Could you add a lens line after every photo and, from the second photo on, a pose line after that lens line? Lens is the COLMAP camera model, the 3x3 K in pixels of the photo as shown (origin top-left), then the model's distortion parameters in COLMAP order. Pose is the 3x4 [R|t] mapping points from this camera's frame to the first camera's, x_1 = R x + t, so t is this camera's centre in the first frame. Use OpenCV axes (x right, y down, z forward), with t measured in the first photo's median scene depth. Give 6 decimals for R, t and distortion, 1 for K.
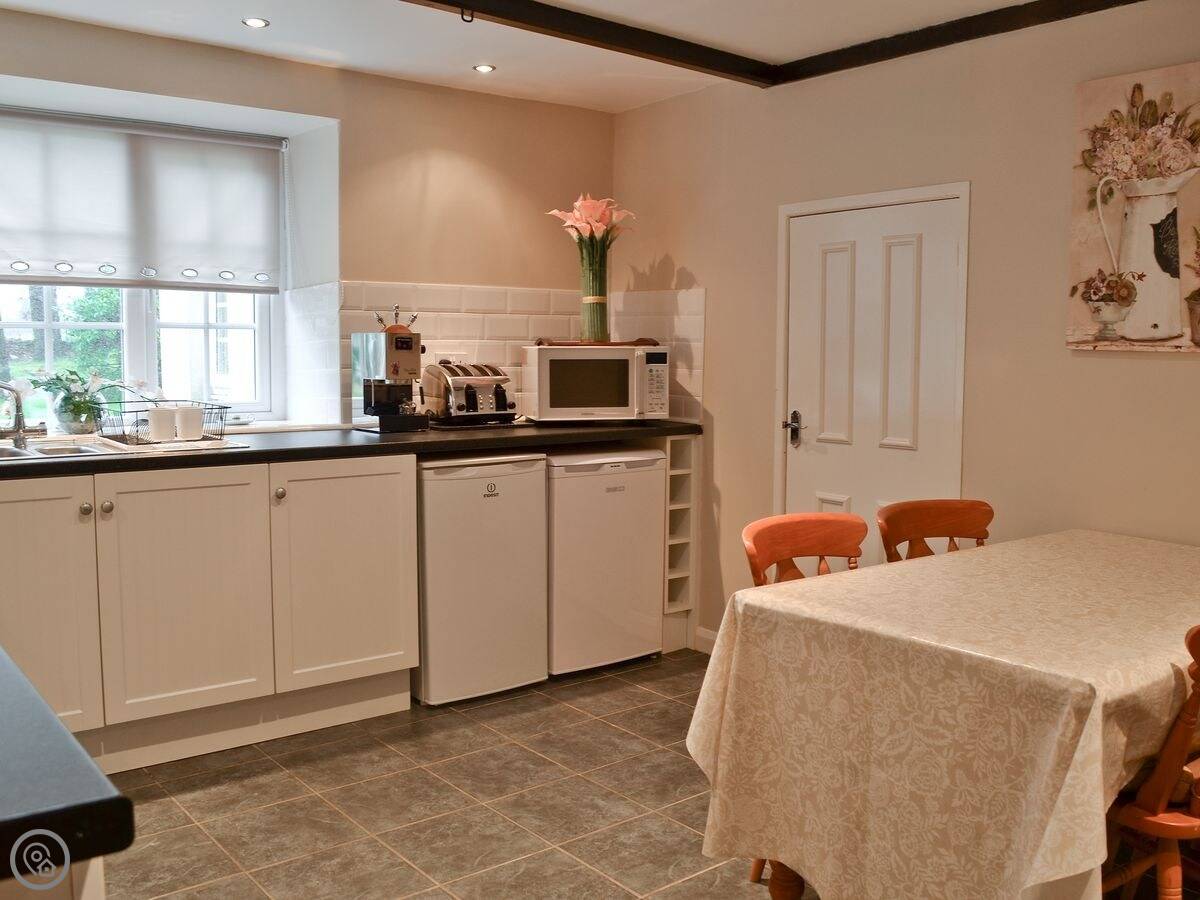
lens RADIAL K [[1048.4, 0, 600.0], [0, 1048.4, 450.0], [0, 0, 1]] dist [-0.159146, 0.101163]
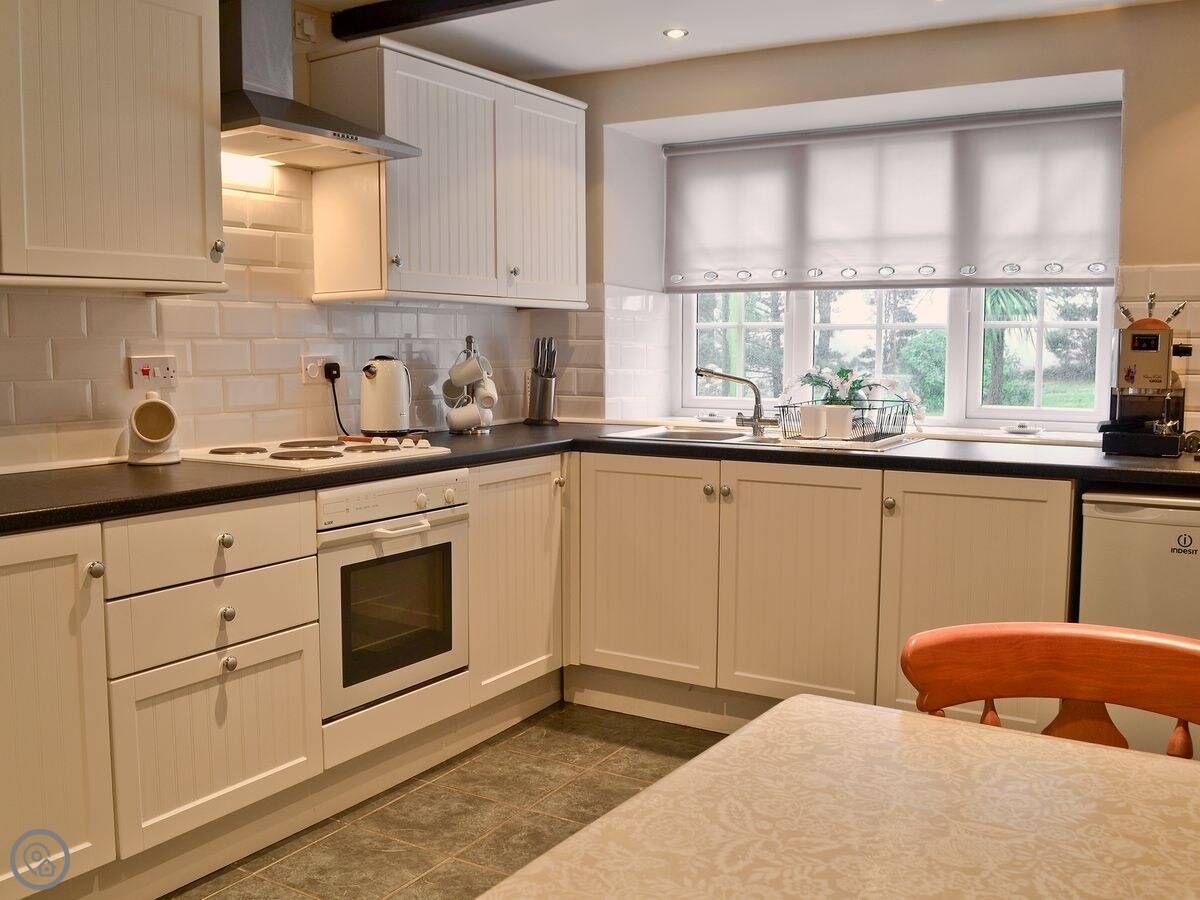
lens RADIAL K [[1082.9, 0, 600.0], [0, 1082.9, 450.0], [0, 0, 1]] dist [-0.119204, 0.008143]
pose [[0.310578, 0.076794, -0.947441, 0.512871], [-0.085952, 0.994917, 0.052467, -0.033570], [0.946654, 0.065139, 0.315600, 0.439290]]
